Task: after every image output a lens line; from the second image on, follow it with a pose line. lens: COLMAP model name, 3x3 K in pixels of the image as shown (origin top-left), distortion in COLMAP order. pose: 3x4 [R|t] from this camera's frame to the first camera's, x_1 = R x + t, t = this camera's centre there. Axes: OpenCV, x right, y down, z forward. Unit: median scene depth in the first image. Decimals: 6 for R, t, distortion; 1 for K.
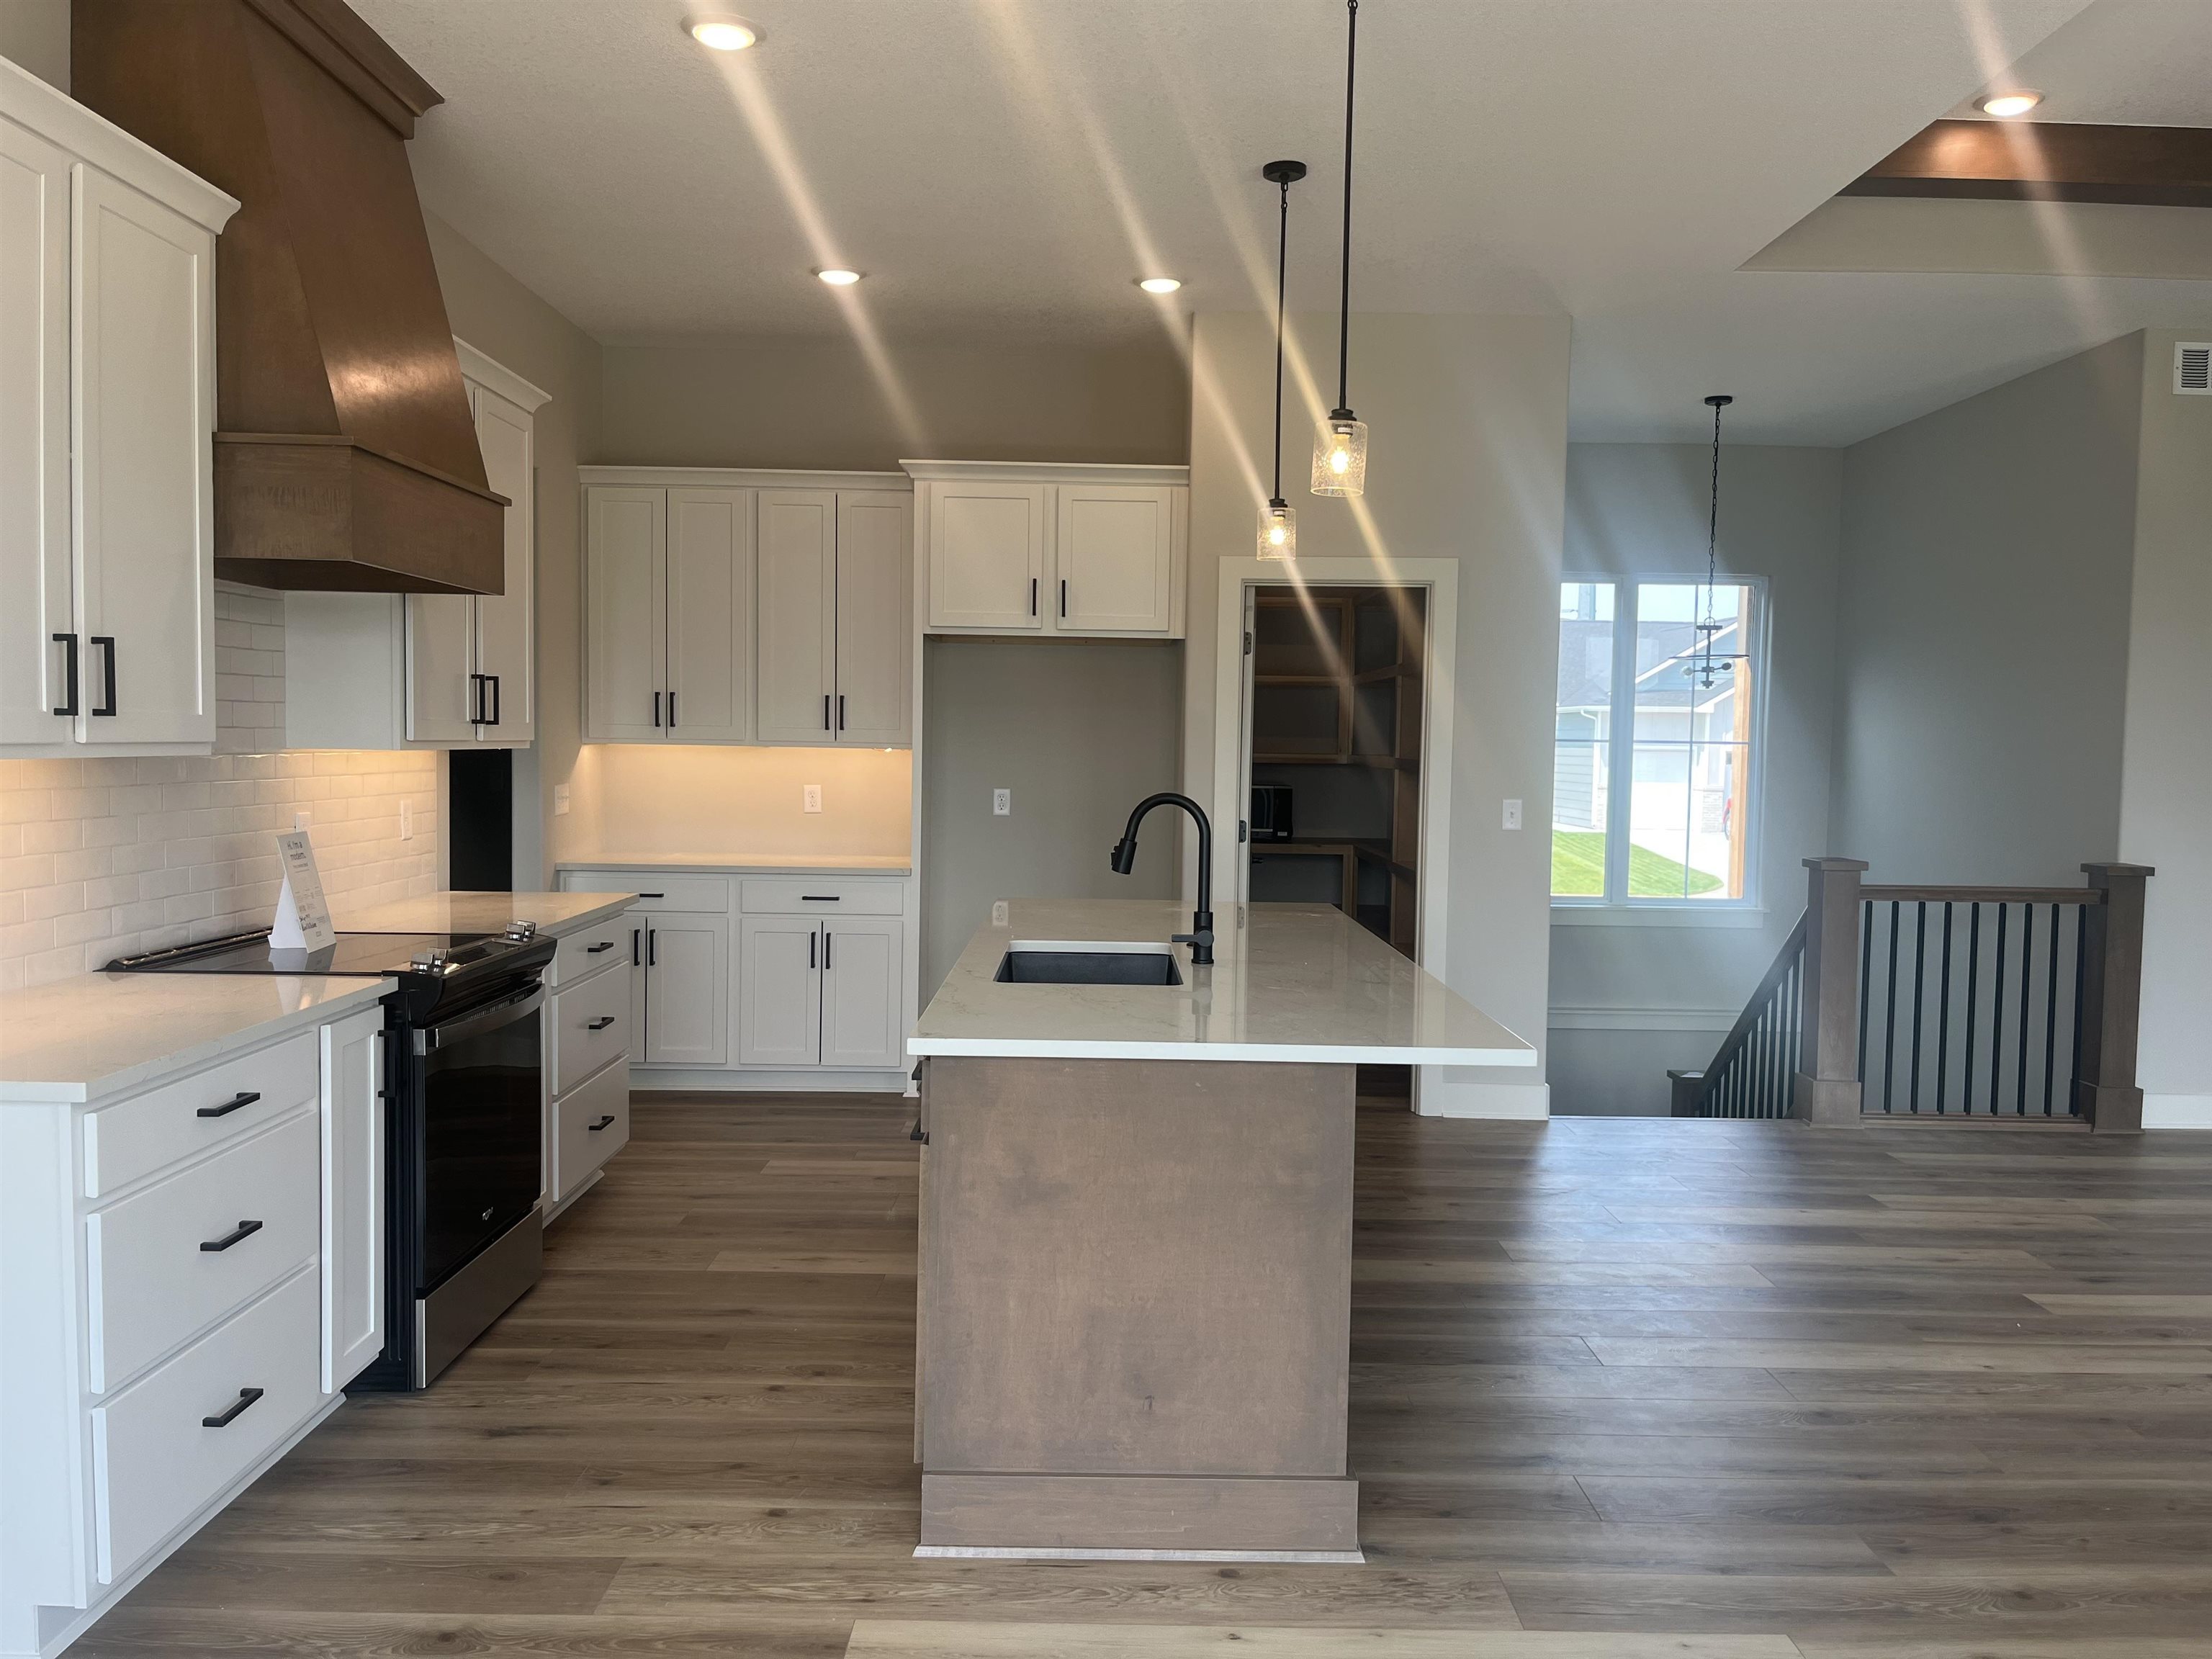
lens RADIAL K [[1668.4, 0, 1139.1], [0, 1668.4, 818.4], [0, 0, 1]] dist [0.044662, -0.061678]
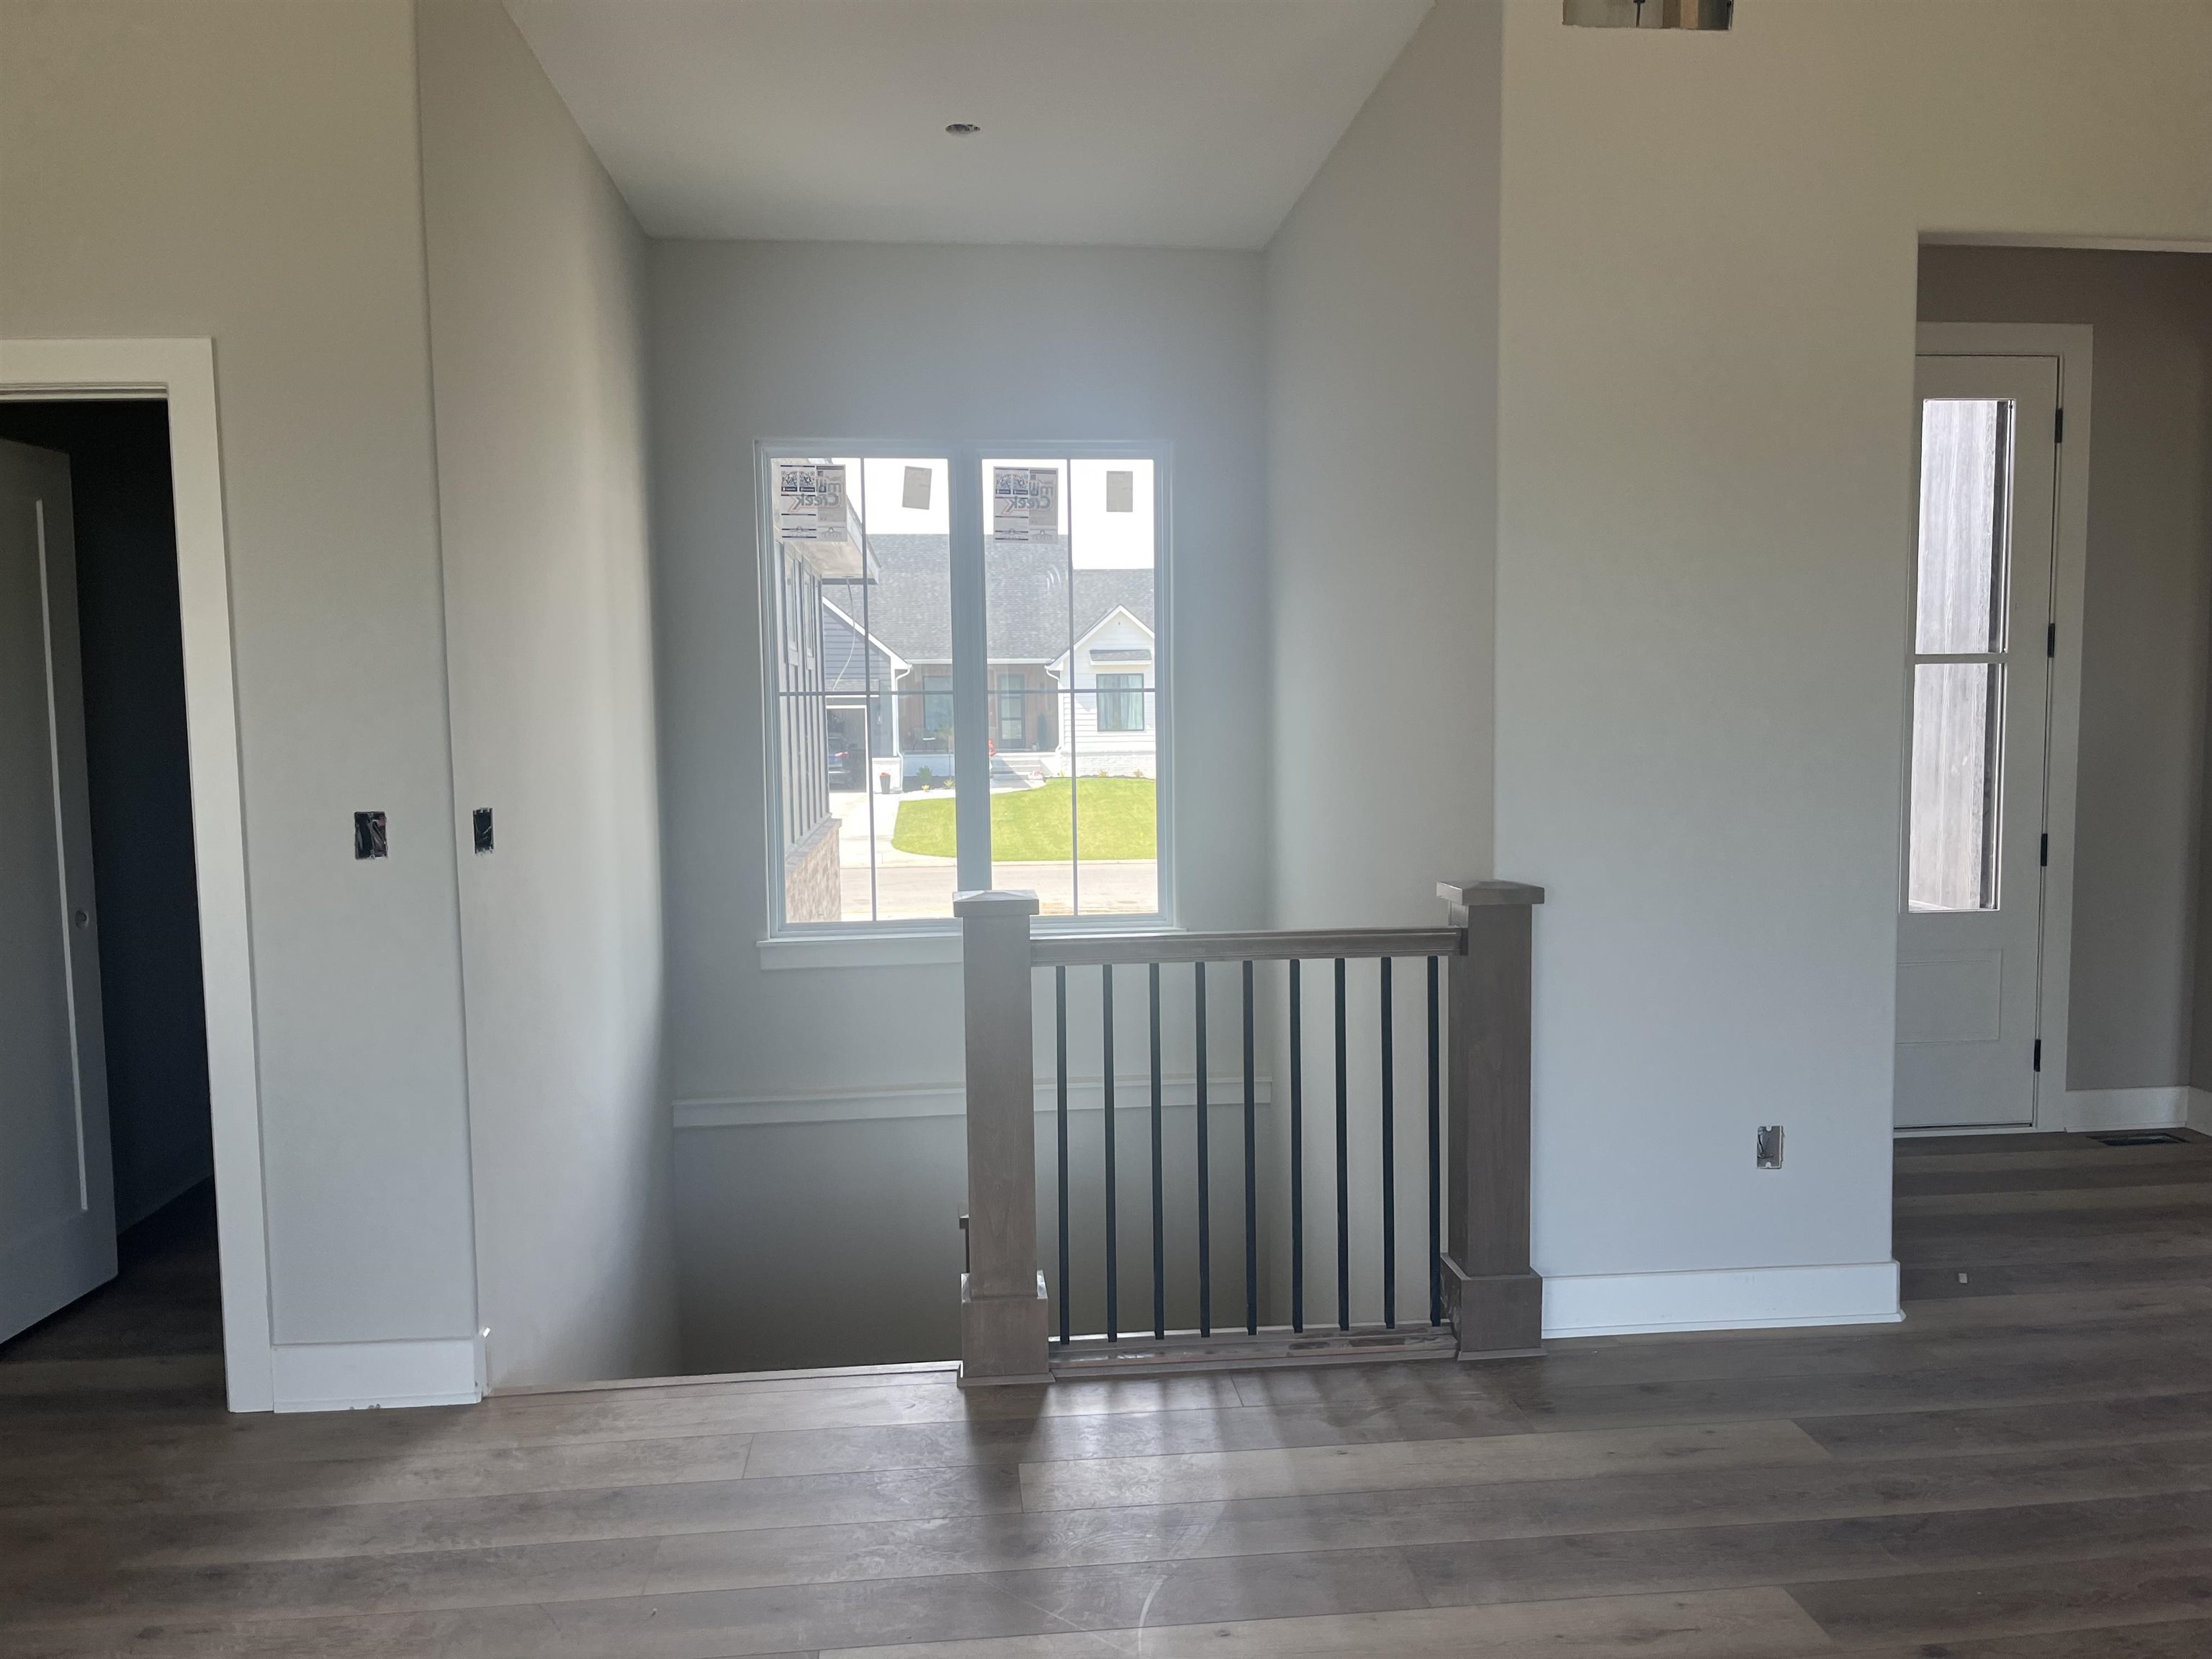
lens RADIAL K [[1668.4, 0, 1121.8], [0, 1668.4, 835.5], [0, 0, 1]] dist [0.044662, -0.061678]
pose [[0.994848, -0.035133, 0.095100, 0.400339], [0.032204, 0.998964, 0.032157, -0.011061], [-0.096131, -0.028929, 0.994948, 0.445156]]
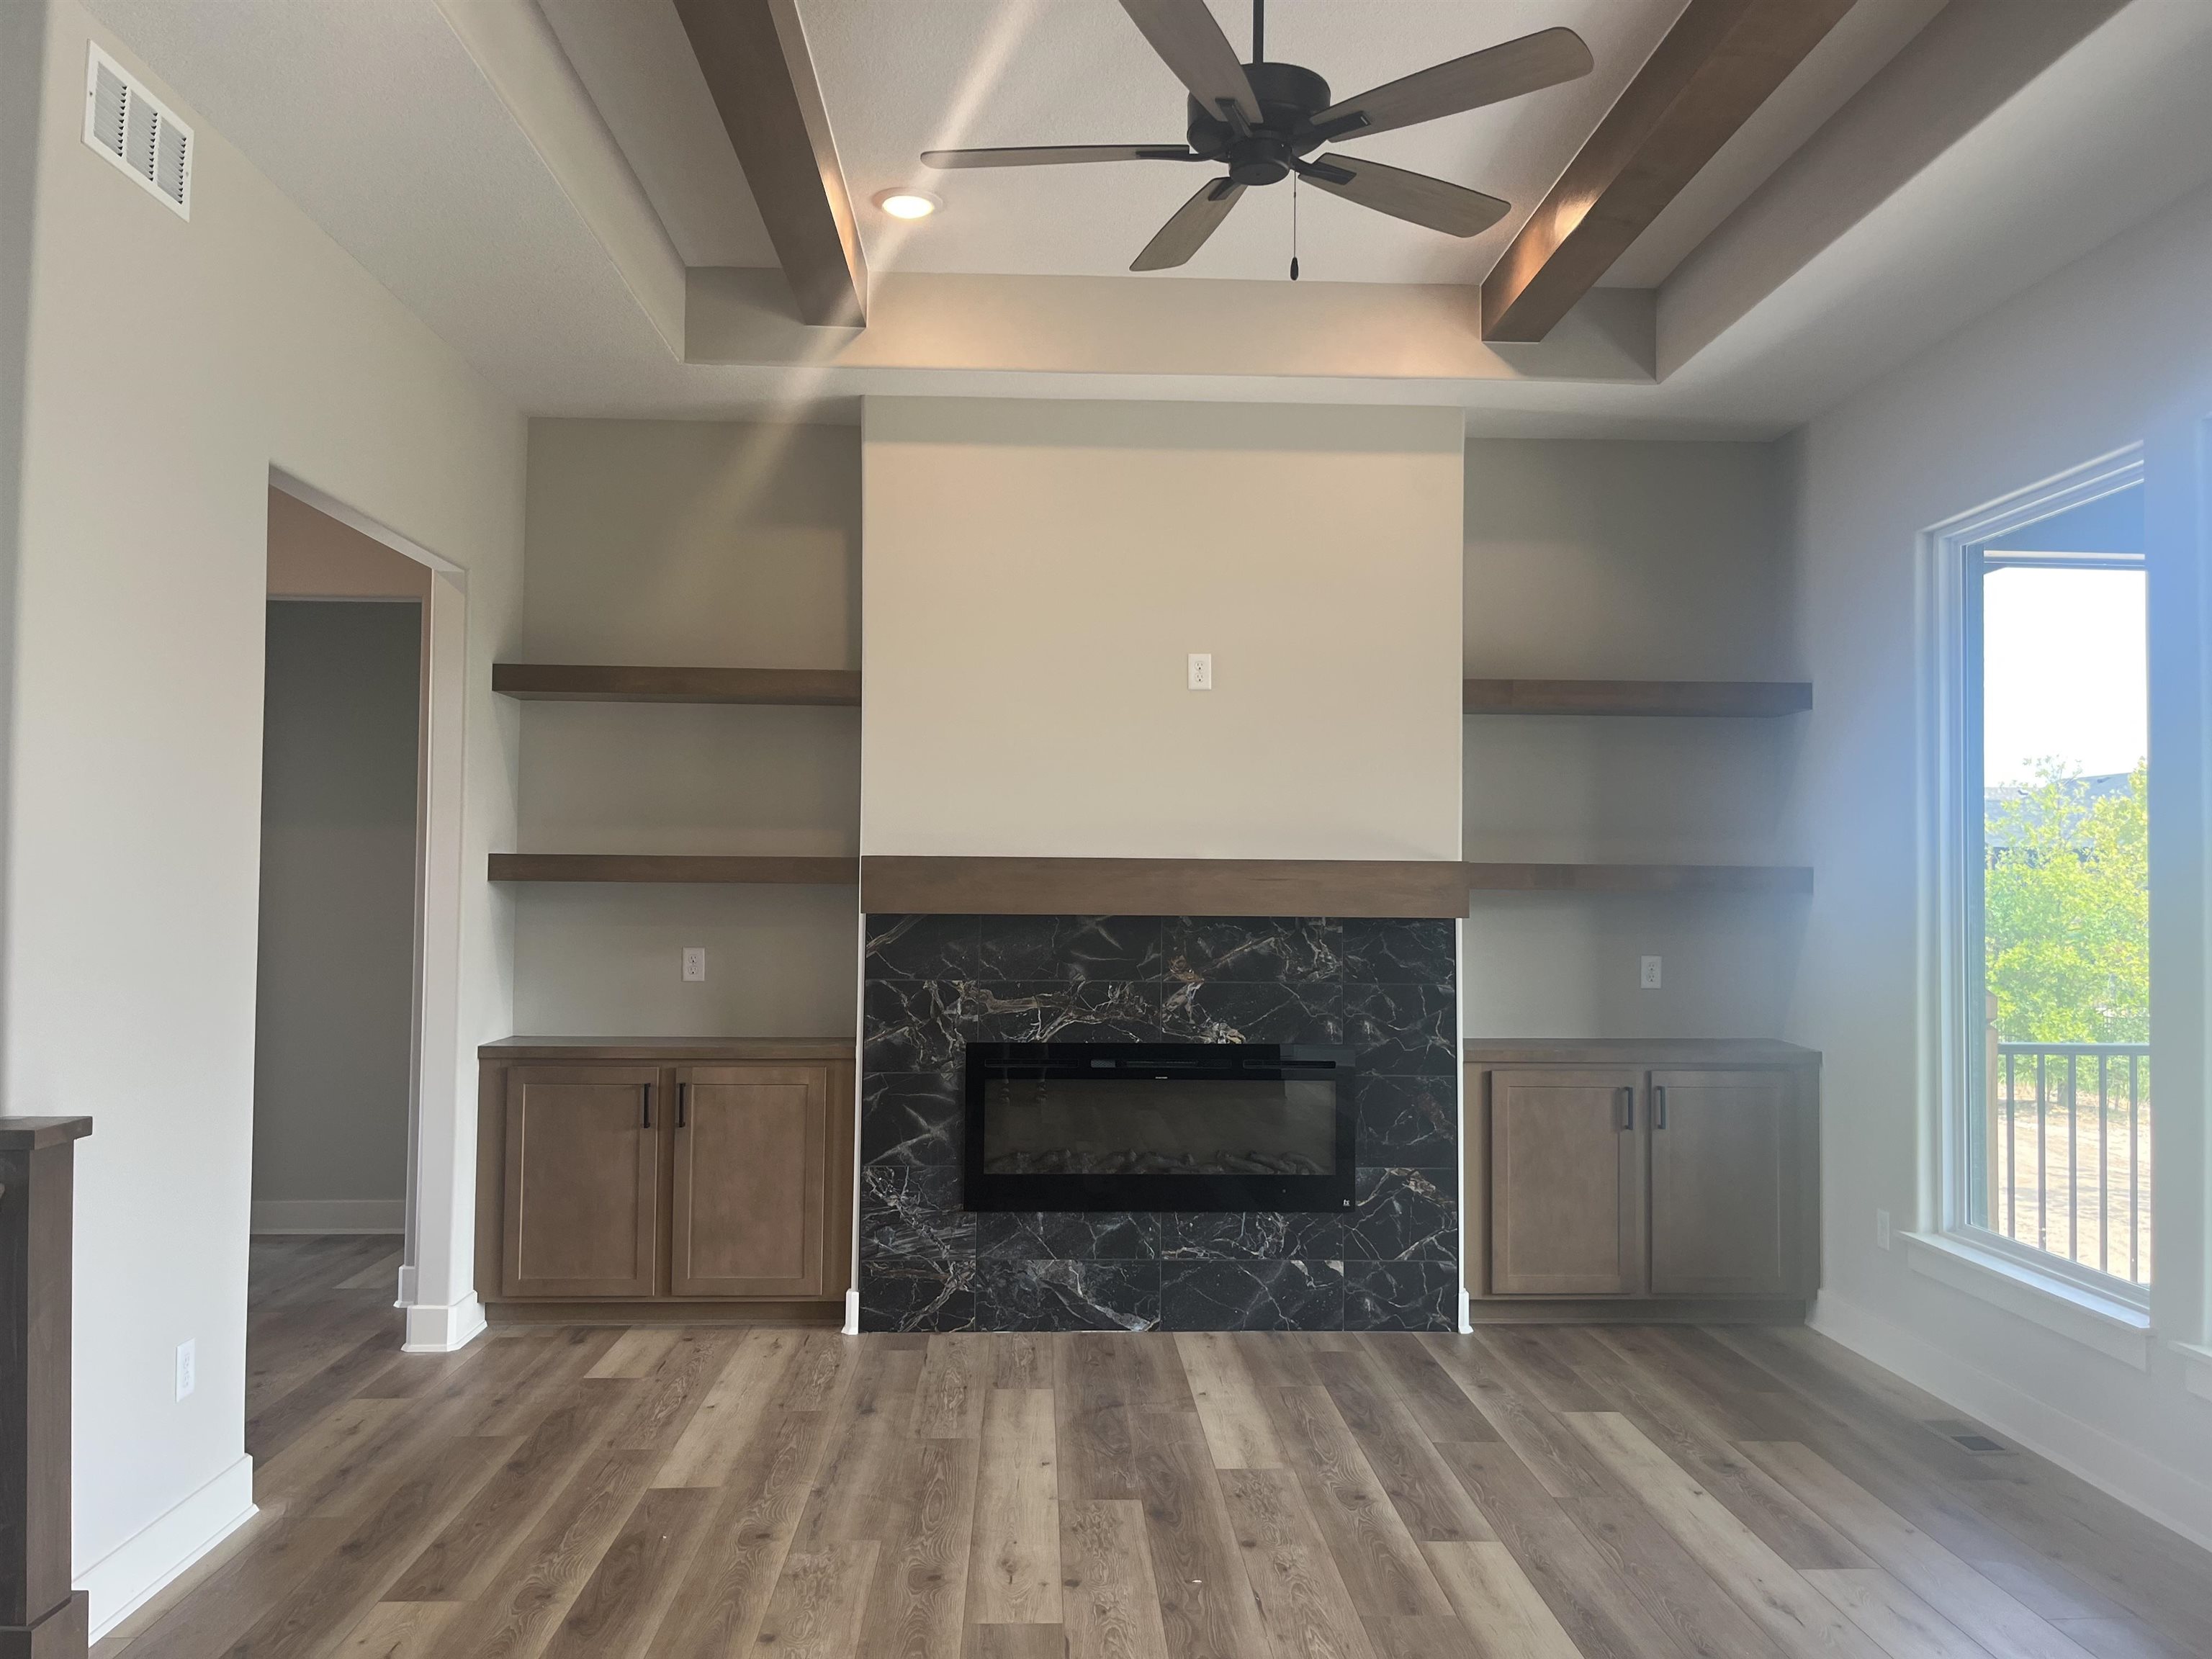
lens RADIAL K [[1668.4, 0, 1100.4], [0, 1668.4, 832.2], [0, 0, 1]] dist [0.044662, -0.061678]
pose [[-0.032927, 0.016891, 0.999315, 0.114711], [0.039888, 0.999083, -0.015573, -0.032049], [-0.998661, 0.039348, -0.033571, 0.712071]]
